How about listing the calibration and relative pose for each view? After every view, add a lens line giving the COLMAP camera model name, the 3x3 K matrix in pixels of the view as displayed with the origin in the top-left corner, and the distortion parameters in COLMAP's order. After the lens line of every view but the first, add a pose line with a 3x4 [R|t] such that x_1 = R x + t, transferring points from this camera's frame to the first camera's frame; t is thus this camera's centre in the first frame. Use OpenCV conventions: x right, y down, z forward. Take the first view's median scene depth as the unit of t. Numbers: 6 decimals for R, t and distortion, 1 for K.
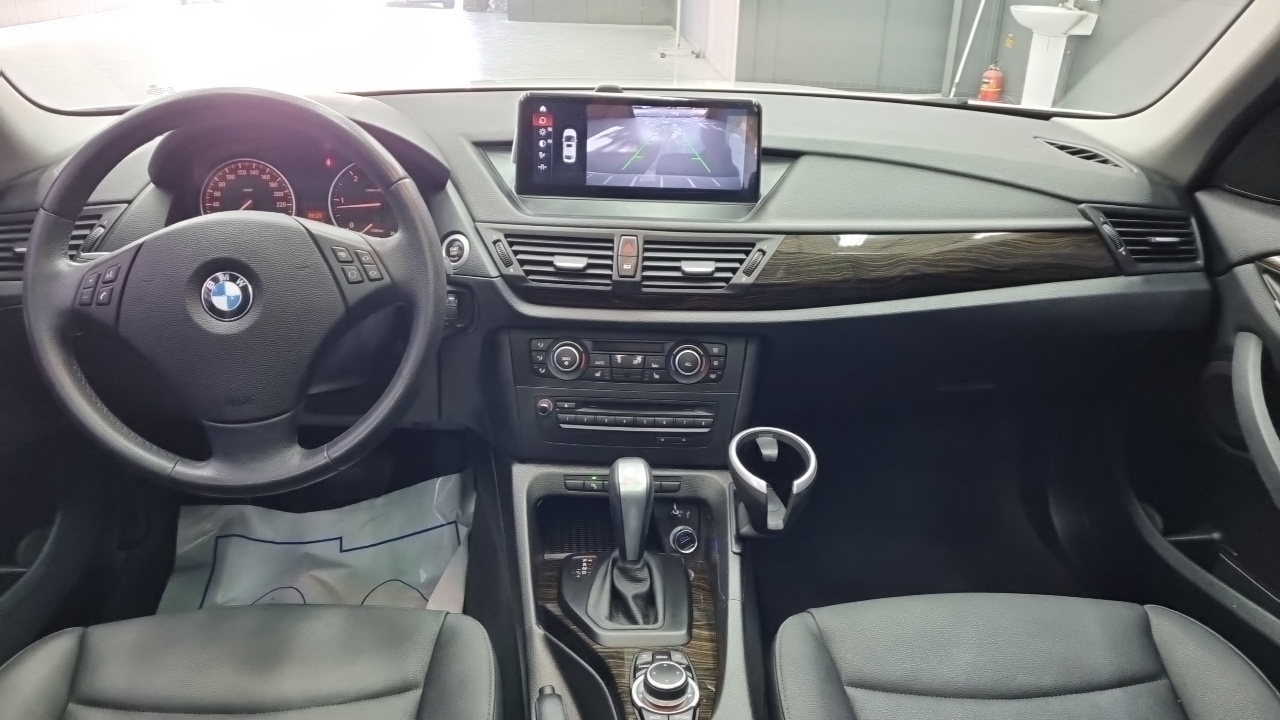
lens RADIAL K [[951.7, 0, 637.5], [0, 951.7, 340.8], [0, 0, 1]] dist [0.069151, -0.067580]
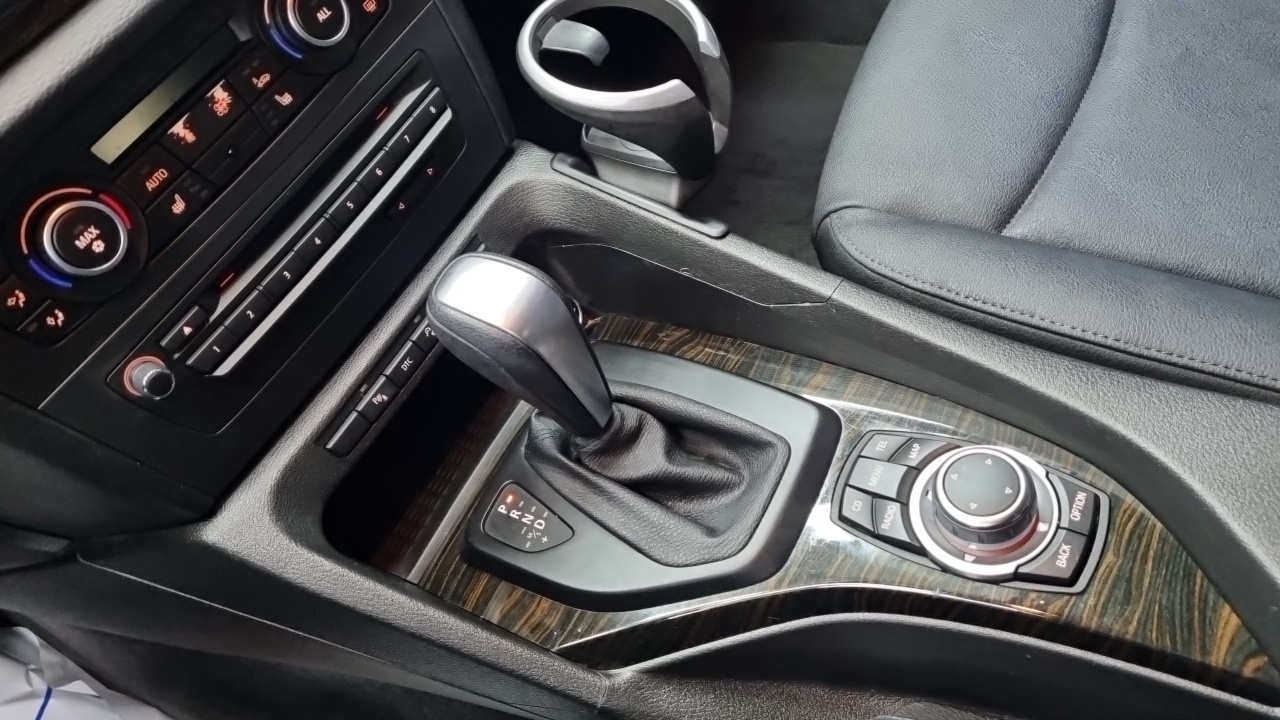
lens RADIAL K [[951.7, 0, 637.5], [0, 951.7, 340.8], [0, 0, 1]] dist [0.069151, -0.067580]
pose [[0.490383, -0.783888, 0.380848, -0.137653], [0.584187, 0.619950, 0.523820, -0.023509], [-0.646723, -0.034386, 0.761950, 0.615873]]
